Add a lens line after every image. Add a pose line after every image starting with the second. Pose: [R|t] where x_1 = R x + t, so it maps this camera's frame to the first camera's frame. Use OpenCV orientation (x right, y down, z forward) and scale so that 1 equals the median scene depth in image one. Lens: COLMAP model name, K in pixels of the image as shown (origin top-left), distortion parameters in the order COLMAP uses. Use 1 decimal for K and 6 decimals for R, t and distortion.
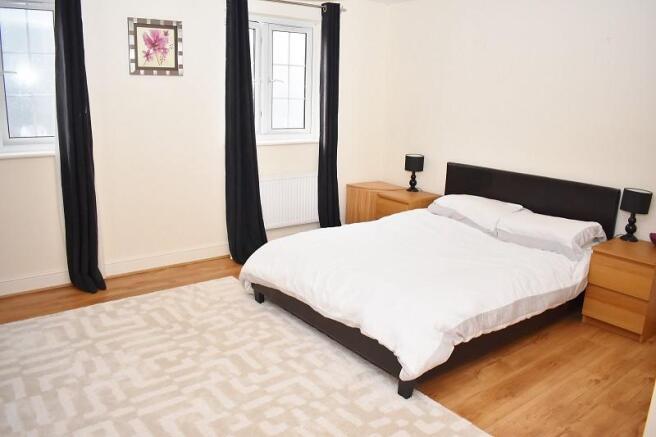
lens RADIAL K [[508.0, 0, 324.0], [0, 508.0, 219.0], [0, 0, 1]] dist [-0.095770, 0.004344]
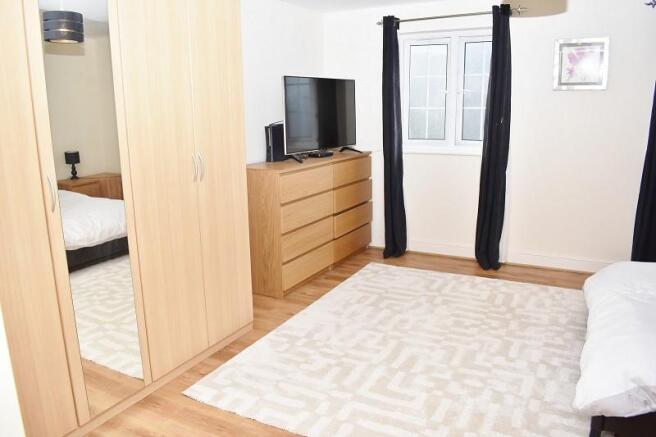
lens RADIAL K [[508.0, 0, 324.0], [0, 508.0, 219.0], [0, 0, 1]] dist [-0.095770, 0.004344]
pose [[0.411208, 0.167019, -0.896110, 0.571056], [-0.188762, 0.977364, 0.095544, -0.019684], [0.891783, 0.129863, 0.433427, 0.120549]]
